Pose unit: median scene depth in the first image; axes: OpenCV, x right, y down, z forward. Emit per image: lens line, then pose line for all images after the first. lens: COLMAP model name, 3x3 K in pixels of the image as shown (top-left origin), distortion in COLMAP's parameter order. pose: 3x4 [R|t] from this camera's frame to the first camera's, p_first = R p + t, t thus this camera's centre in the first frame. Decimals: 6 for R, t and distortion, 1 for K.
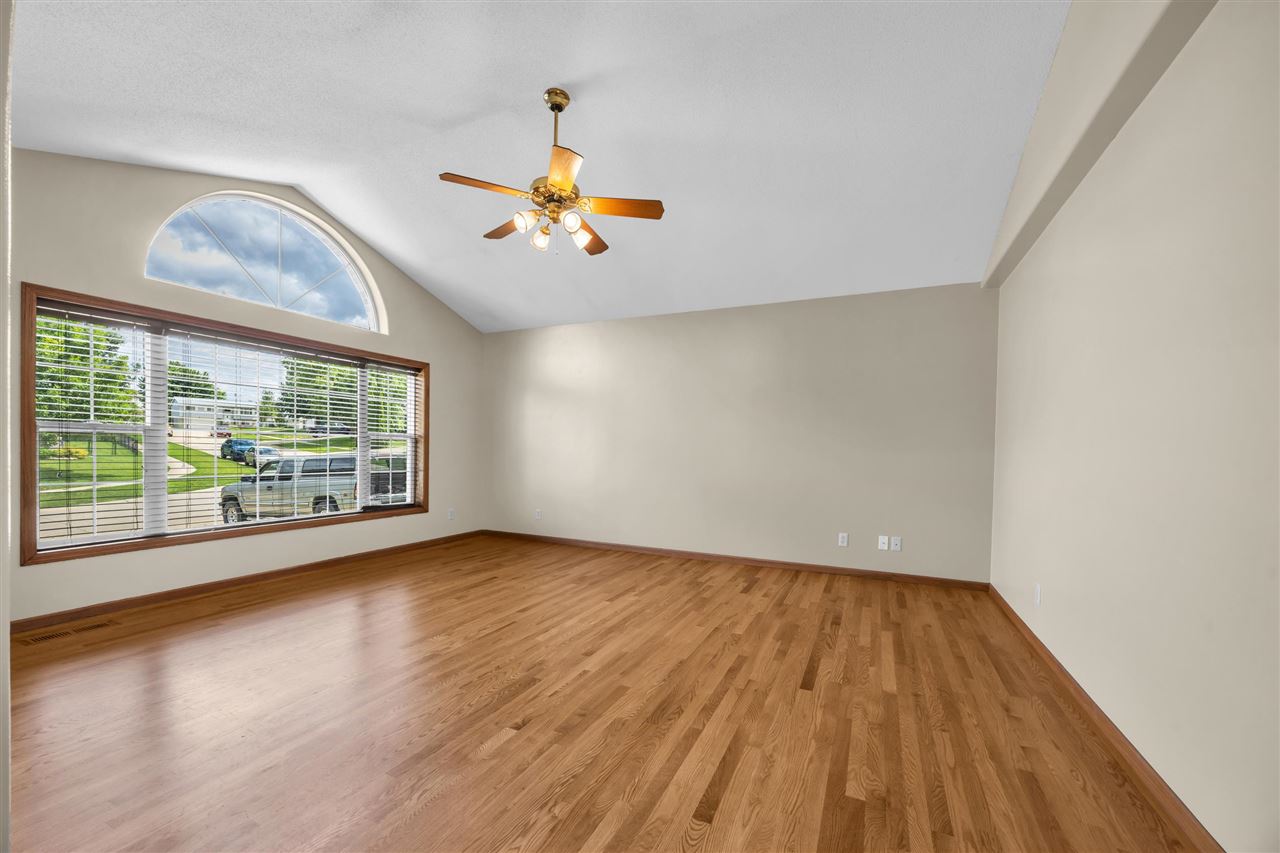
lens RADIAL K [[492.6, 0, 651.1], [0, 492.6, 449.7], [0, 0, 1]] dist [-0.001600, -0.000599]
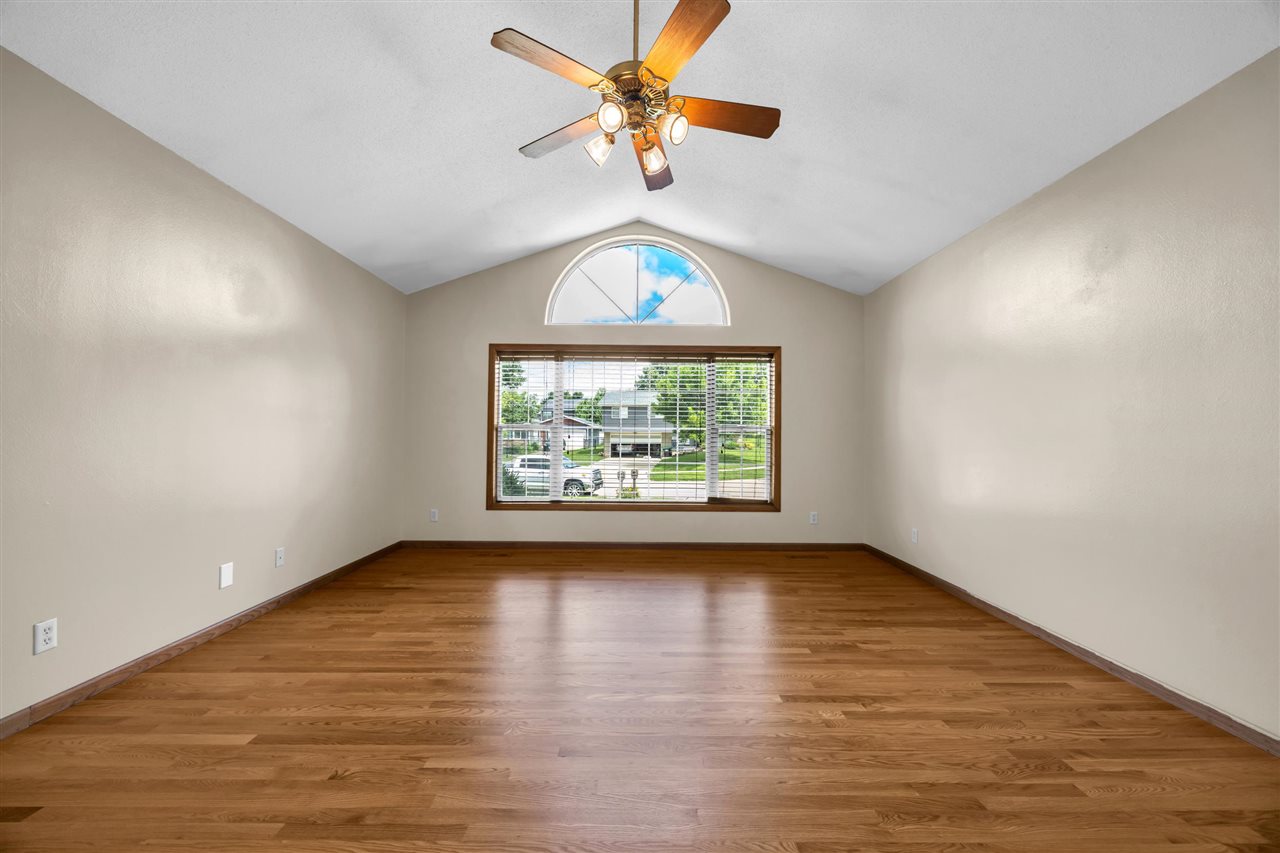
lens RADIAL K [[484.9, 0, 638.2], [0, 484.9, 431.3], [0, 0, 1]] dist [-0.002692, -0.000075]
pose [[0.425652, -0.021214, -0.904638, 0.302197], [-0.002833, 0.999689, -0.024776, 0.003743], [0.904882, 0.013109, 0.425460, 0.487317]]
